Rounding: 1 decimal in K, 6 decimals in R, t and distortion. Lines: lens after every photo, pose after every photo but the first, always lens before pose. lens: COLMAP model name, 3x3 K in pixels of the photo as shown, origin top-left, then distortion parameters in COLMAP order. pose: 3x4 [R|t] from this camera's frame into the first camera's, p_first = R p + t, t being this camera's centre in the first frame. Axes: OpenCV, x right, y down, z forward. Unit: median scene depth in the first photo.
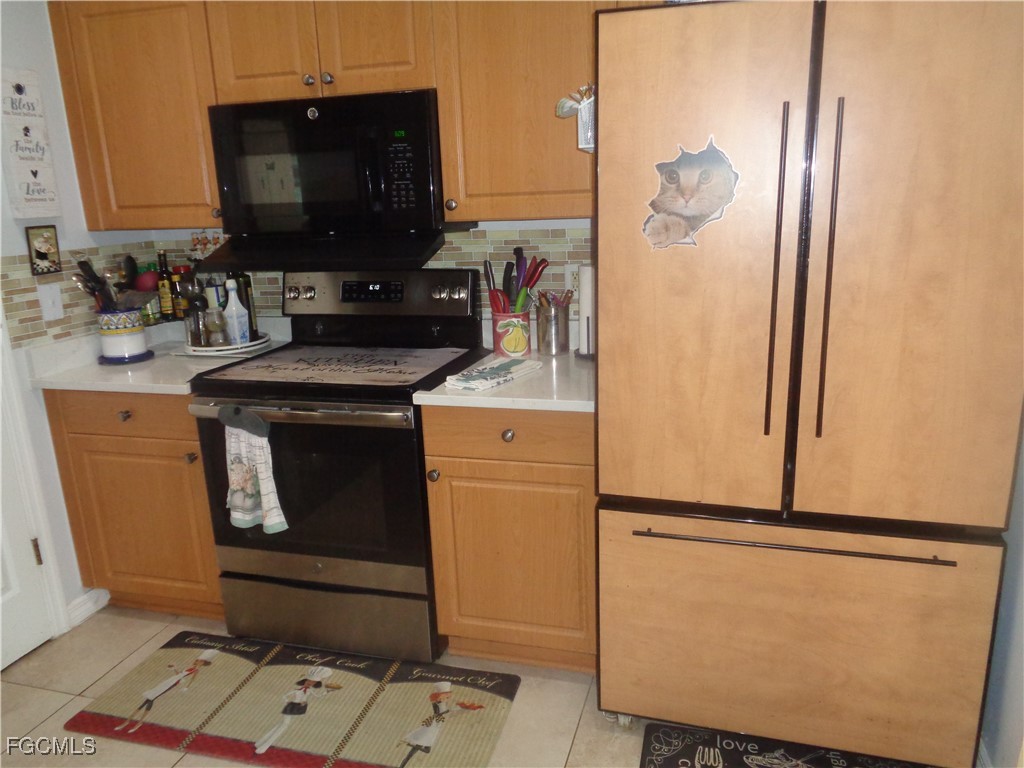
lens RADIAL K [[769.2, 0, 513.1], [0, 769.2, 384.5], [0, 0, 1]] dist [0.004556, -0.001928]
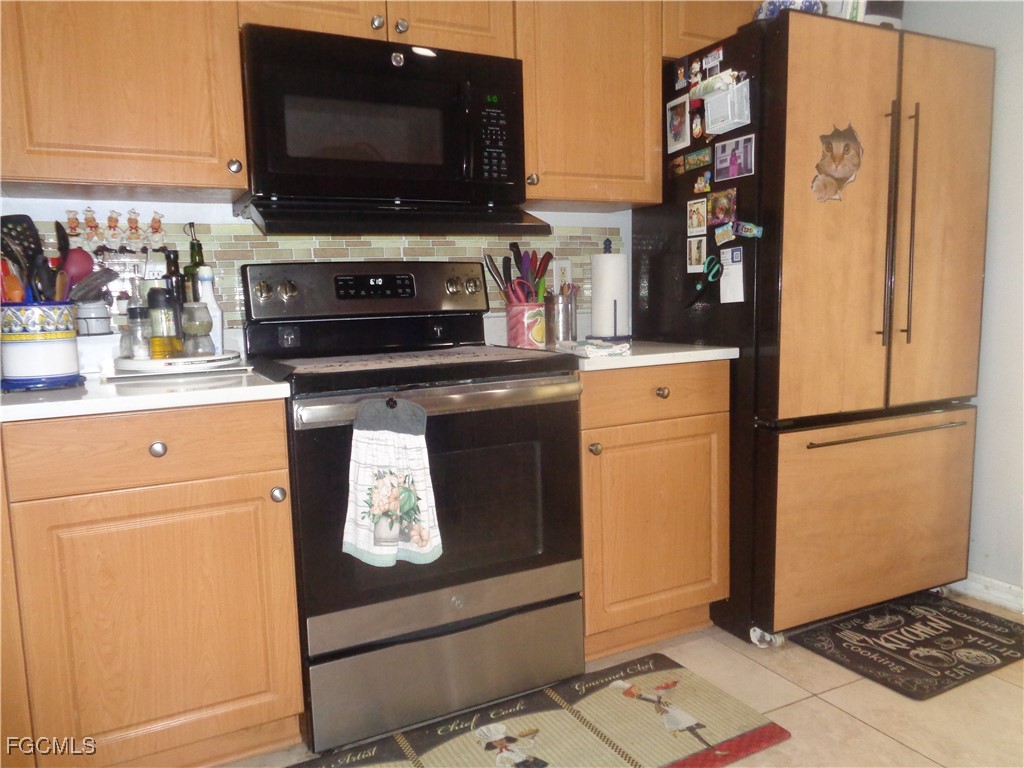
lens RADIAL K [[765.0, 0, 514.6], [0, 765.0, 384.9], [0, 0, 1]] dist [-0.001744, 0.004125]
pose [[0.724904, -0.063825, 0.685887, -0.783216], [0.173188, 0.980602, -0.091790, 0.106606], [-0.666724, 0.185326, 0.721896, 0.367262]]
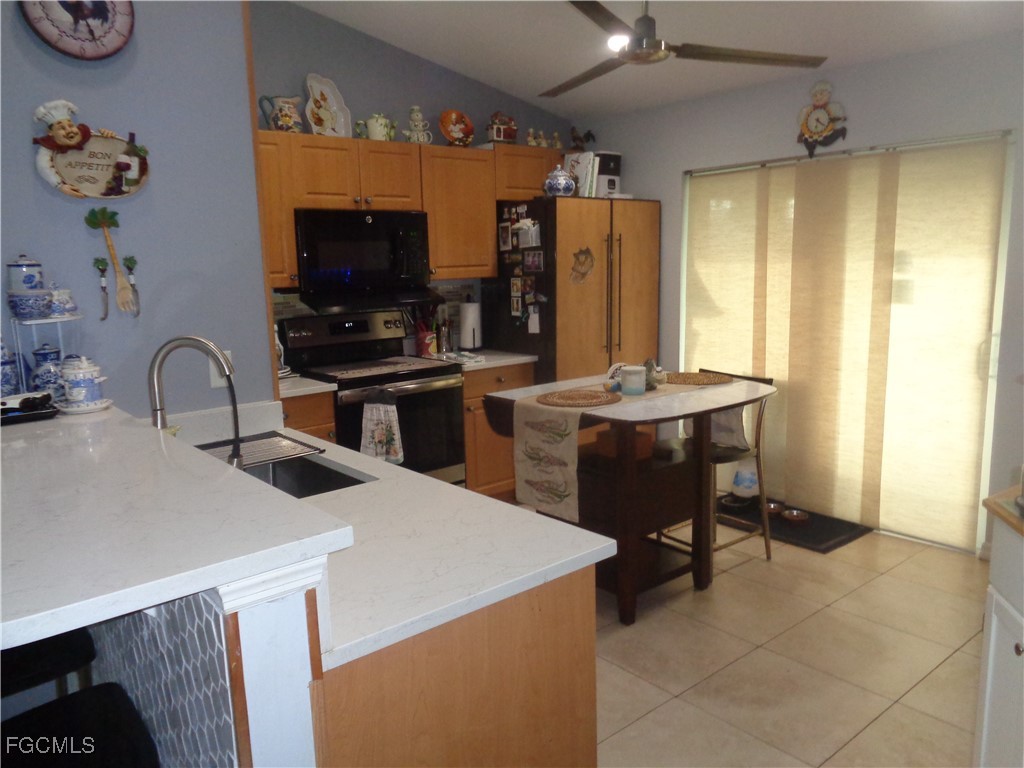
lens RADIAL K [[765.0, 0, 510.1], [0, 765.0, 388.0], [0, 0, 1]] dist [-0.001744, 0.004125]
pose [[0.557170, -0.117891, 0.821988, -1.558197], [0.210710, 0.977545, -0.002624, 0.090260], [-0.803221, 0.174663, 0.569499, -0.169328]]
